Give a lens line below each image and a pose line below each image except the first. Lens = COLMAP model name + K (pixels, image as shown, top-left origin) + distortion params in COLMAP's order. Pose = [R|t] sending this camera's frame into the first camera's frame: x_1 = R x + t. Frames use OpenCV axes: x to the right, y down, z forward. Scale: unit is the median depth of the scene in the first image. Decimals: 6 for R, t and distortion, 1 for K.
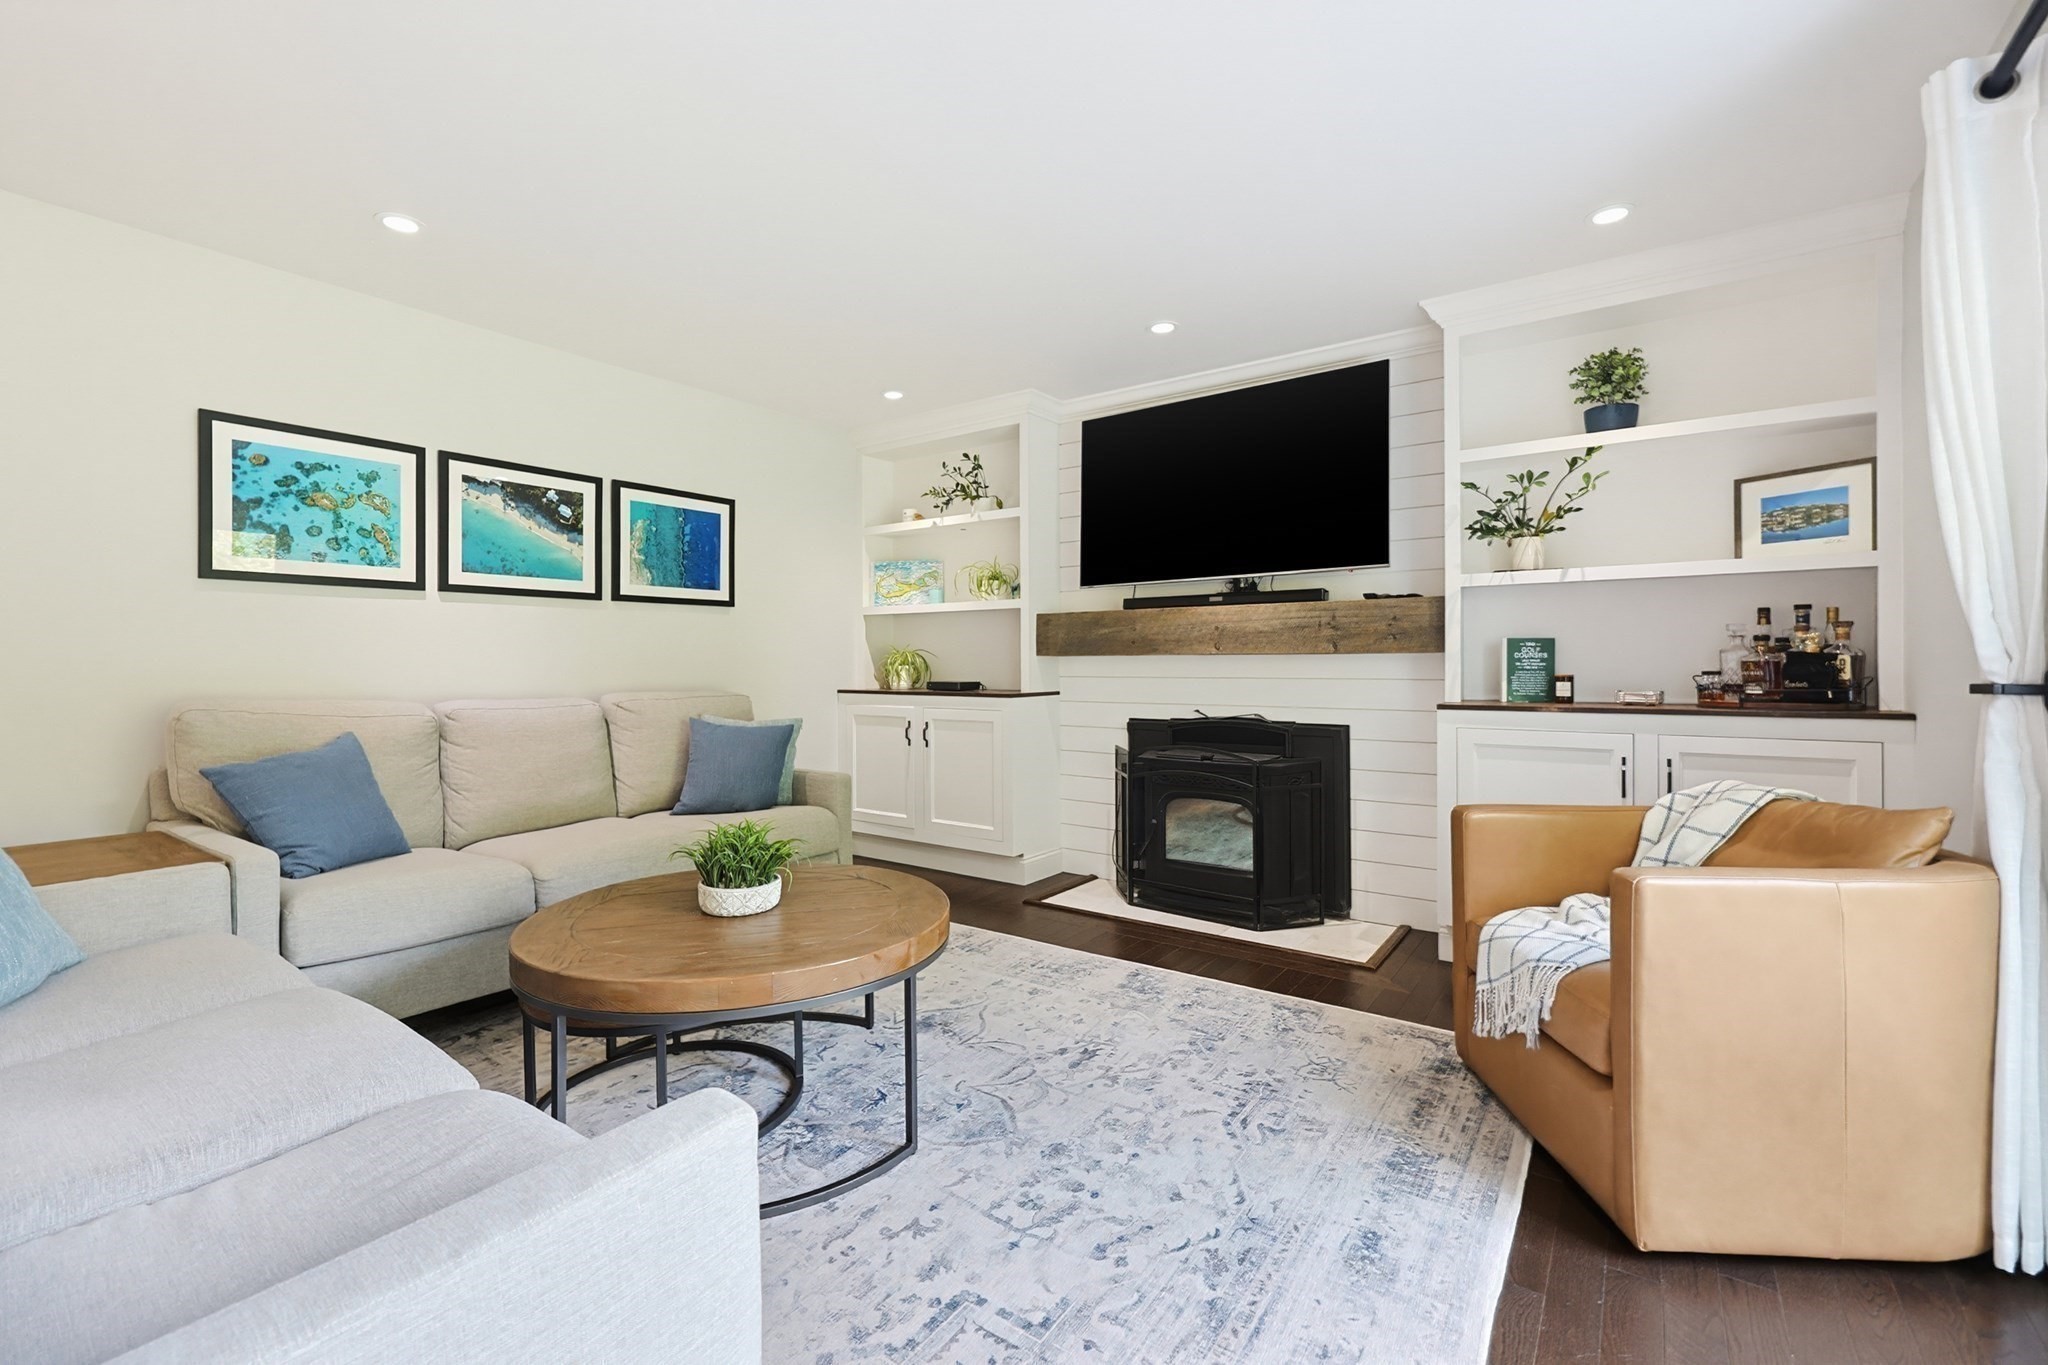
lens RADIAL K [[880.5, 0, 1022.2], [0, 880.5, 666.2], [0, 0, 1]] dist [-0.000019, -0.000666]
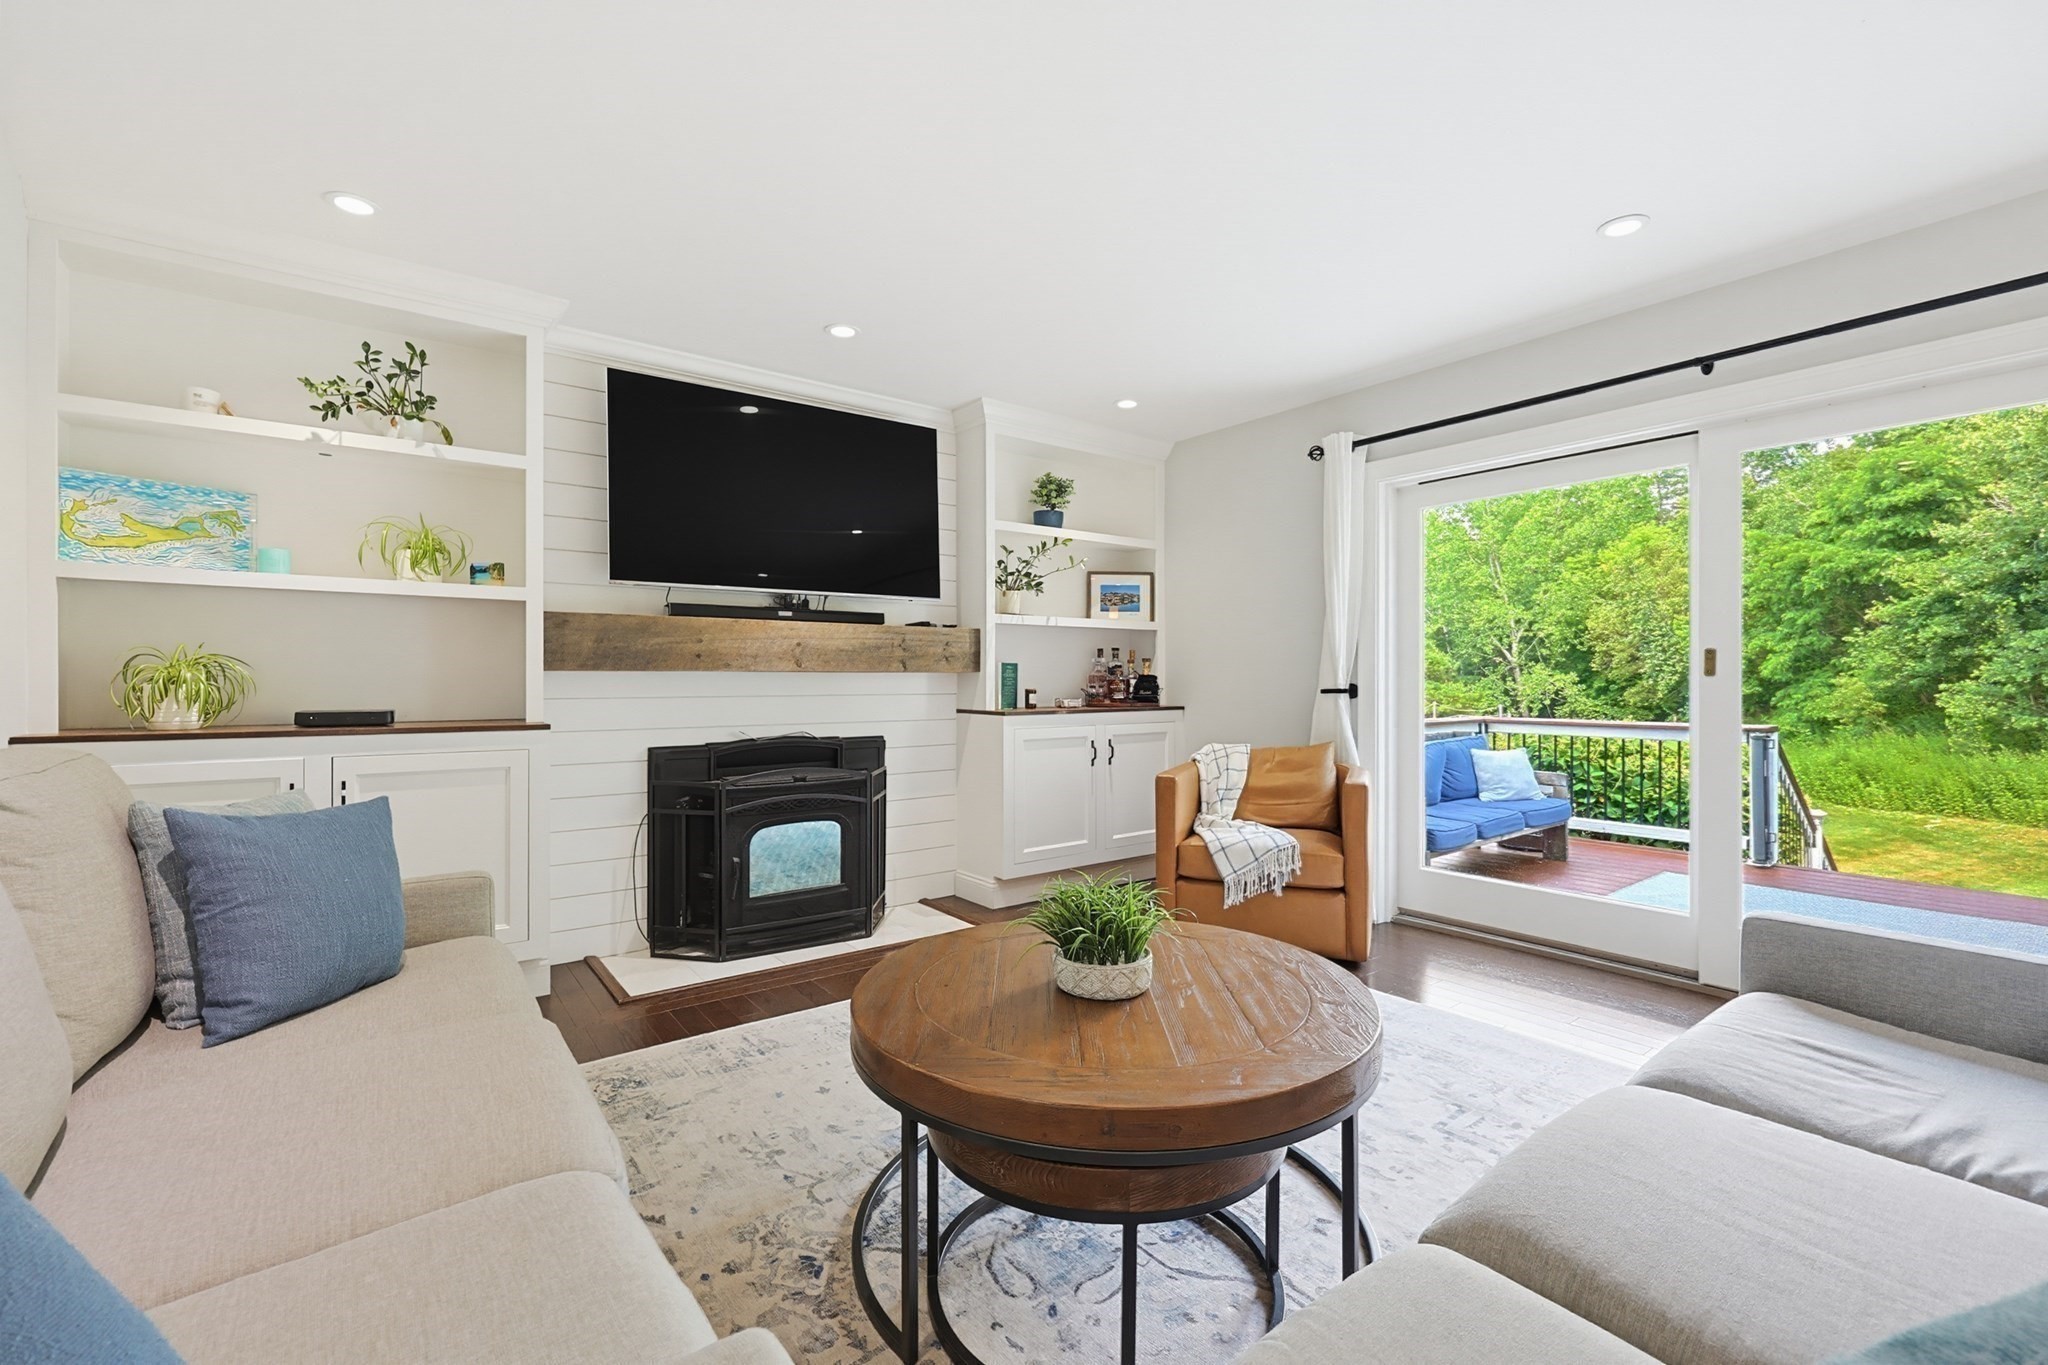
lens RADIAL K [[880.5, 0, 1031.9], [0, 880.5, 676.8], [0, 0, 1]] dist [-0.000019, -0.000666]
pose [[0.289773, 0.006433, 0.957074, -0.619734], [0.003097, 0.999966, -0.007659, 0.000809], [-0.957090, 0.005183, 0.289743, 0.466798]]
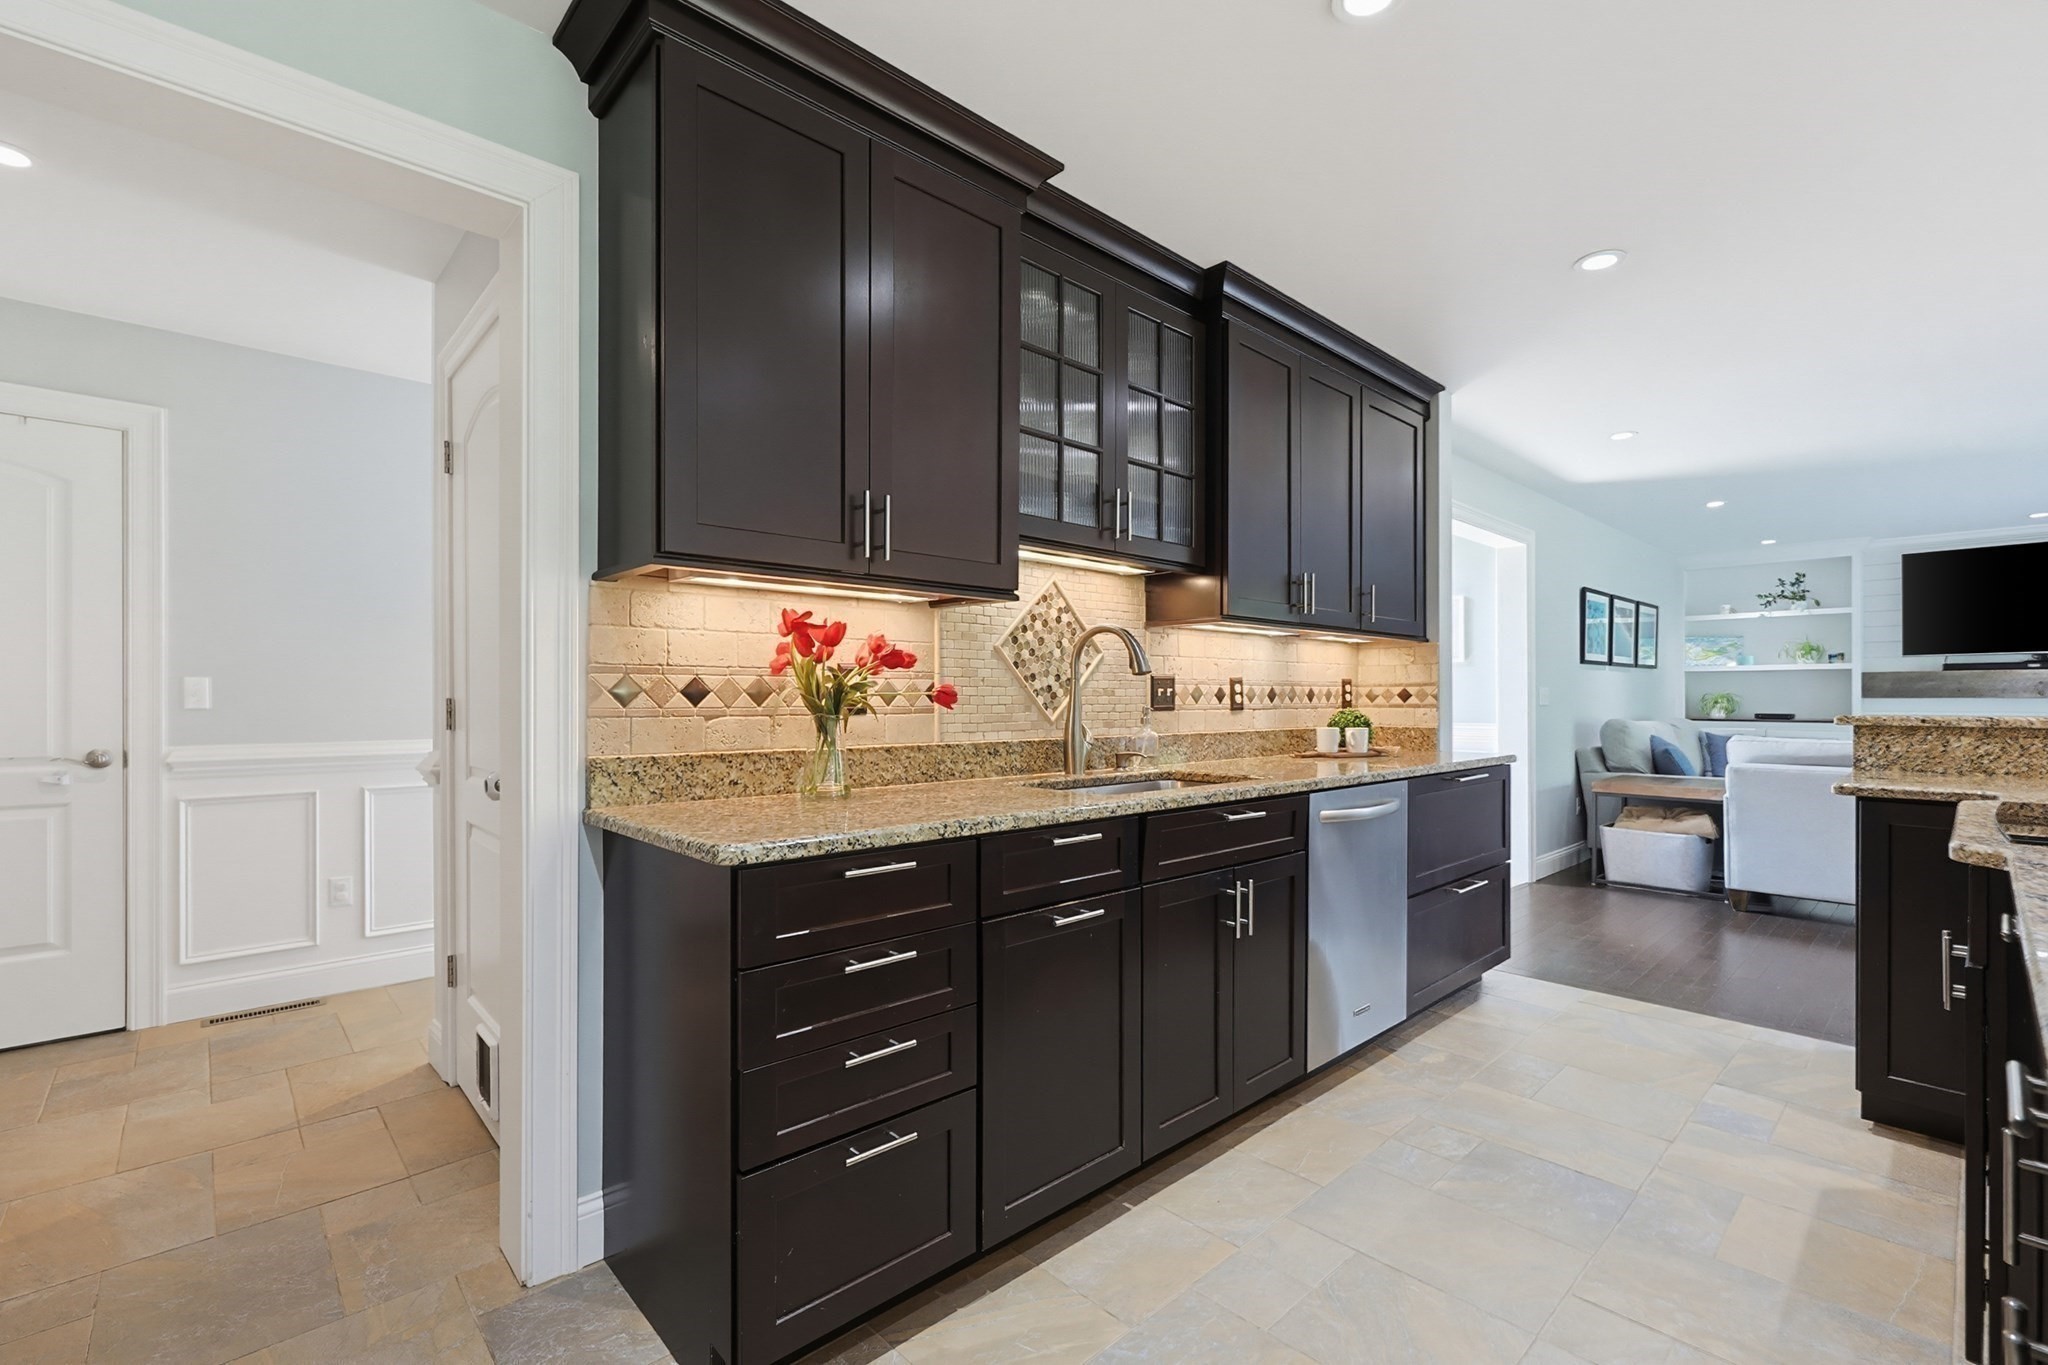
lens RADIAL K [[880.5, 0, 1028.9], [0, 880.5, 698.6], [0, 0, 1]] dist [-0.000019, -0.000666]
pose [[0.980133, 0.002329, -0.198327, -1.322637], [-0.002636, 0.999996, -0.001284, -0.004943], [0.198323, 0.001781, 0.980135, -1.020543]]
